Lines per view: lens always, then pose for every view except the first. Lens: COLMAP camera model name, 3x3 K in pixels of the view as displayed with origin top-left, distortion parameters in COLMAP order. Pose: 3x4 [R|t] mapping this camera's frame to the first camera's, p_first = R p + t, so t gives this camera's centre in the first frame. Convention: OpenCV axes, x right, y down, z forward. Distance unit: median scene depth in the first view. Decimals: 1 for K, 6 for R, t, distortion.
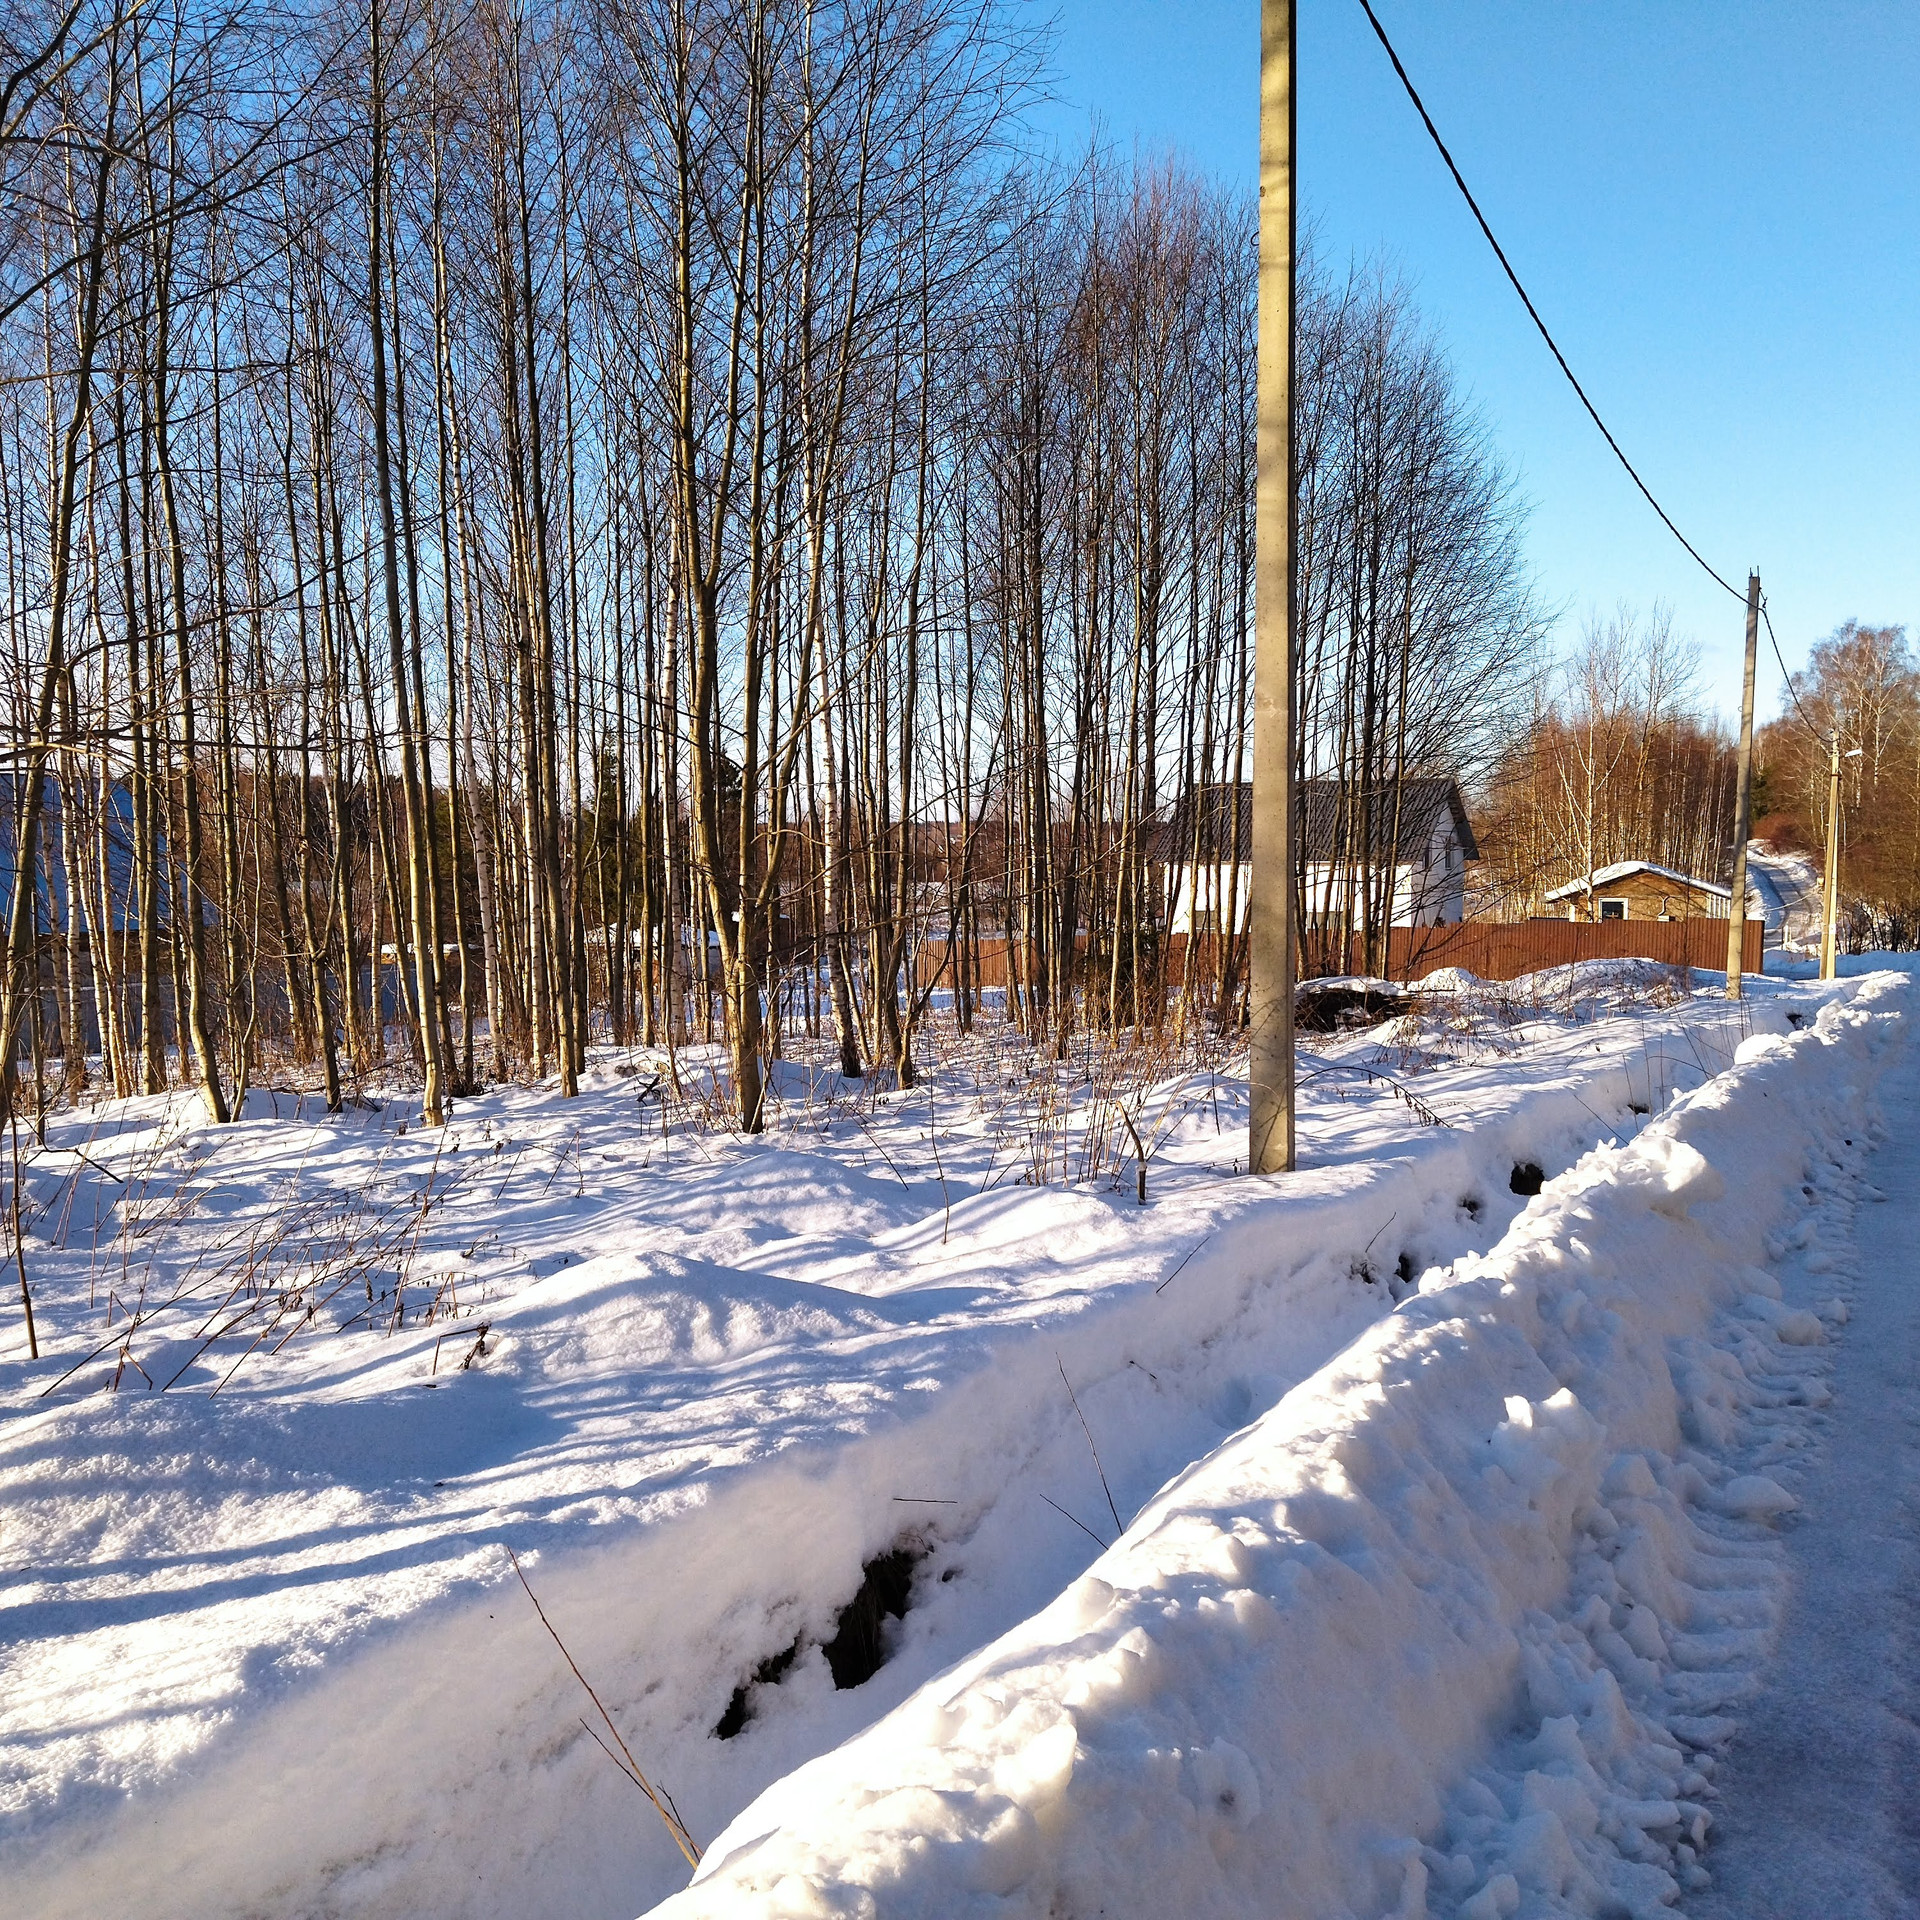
lens RADIAL K [[2030.2, 0, 960.0], [0, 2030.2, 960.0], [0, 0, 1]] dist [0.195868, -0.327900]
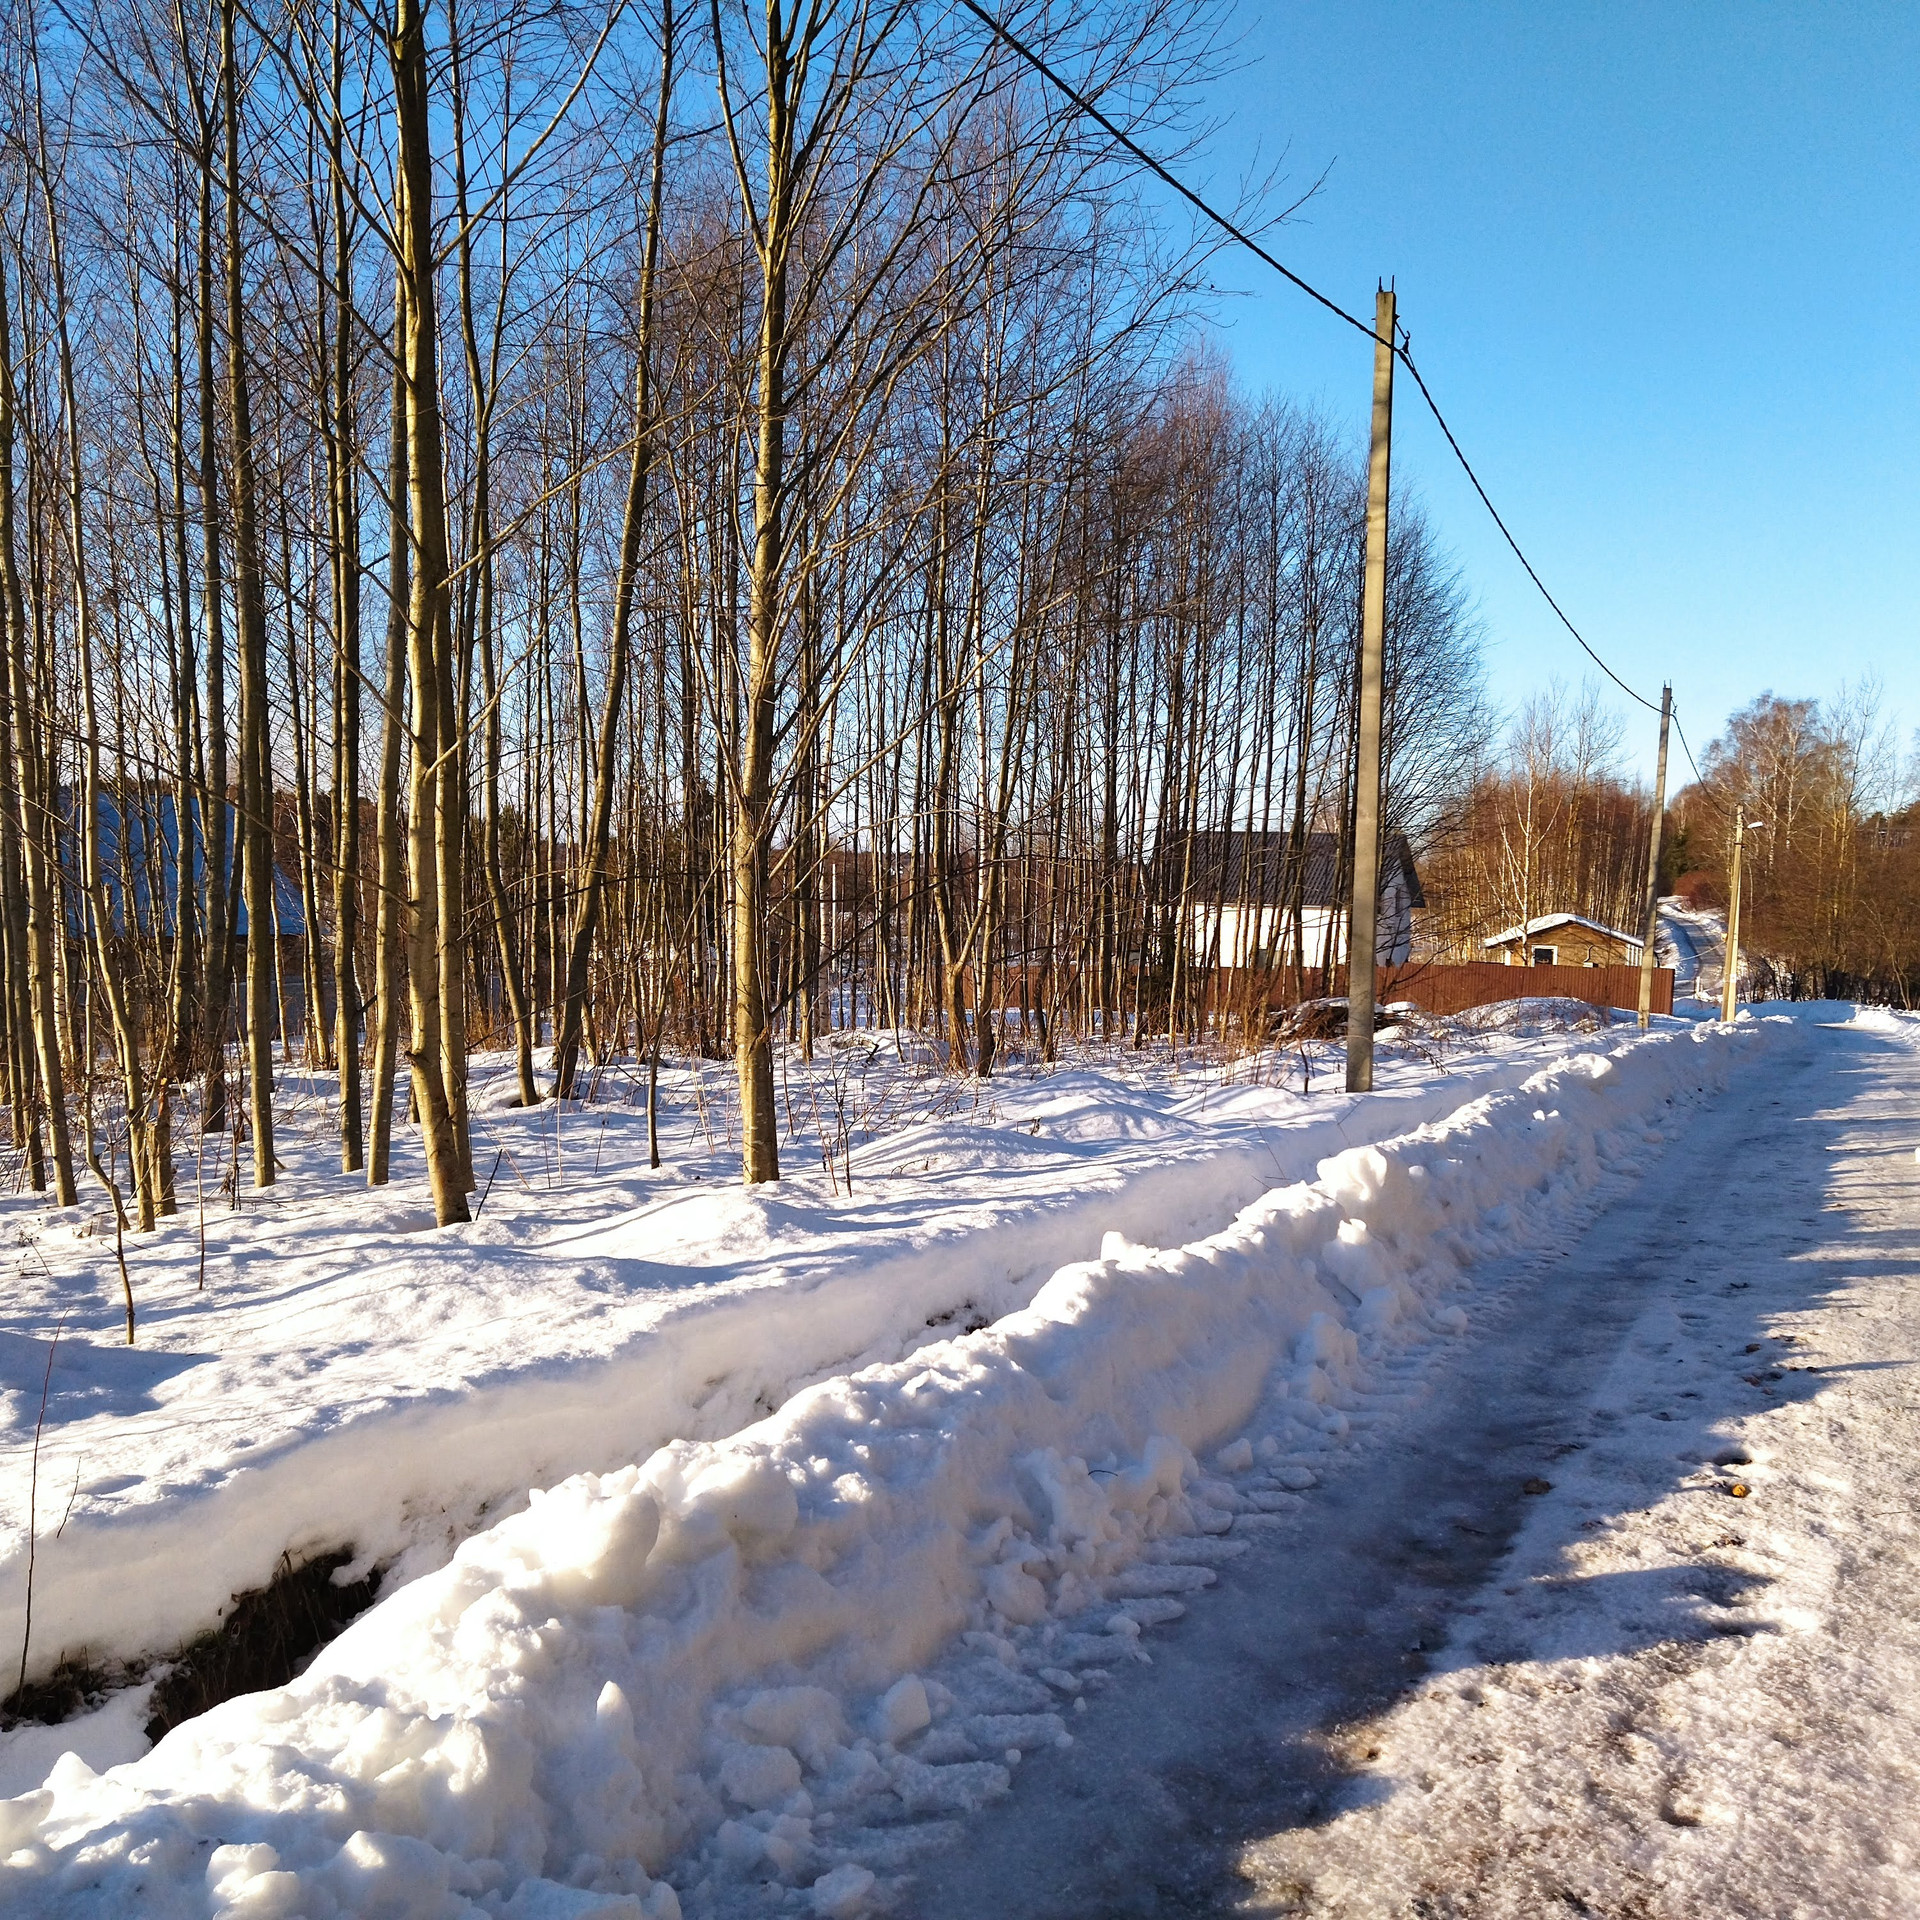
lens RADIAL K [[2024.1, 0, 960.0], [0, 2024.1, 960.0], [0, 0, 1]] dist [0.092784, -0.002870]
pose [[0.999117, 0.029178, 0.030236, -0.035839], [-0.028710, 0.999463, -0.015812, 0.004663], [-0.030681, 0.014930, 0.999418, -0.103118]]
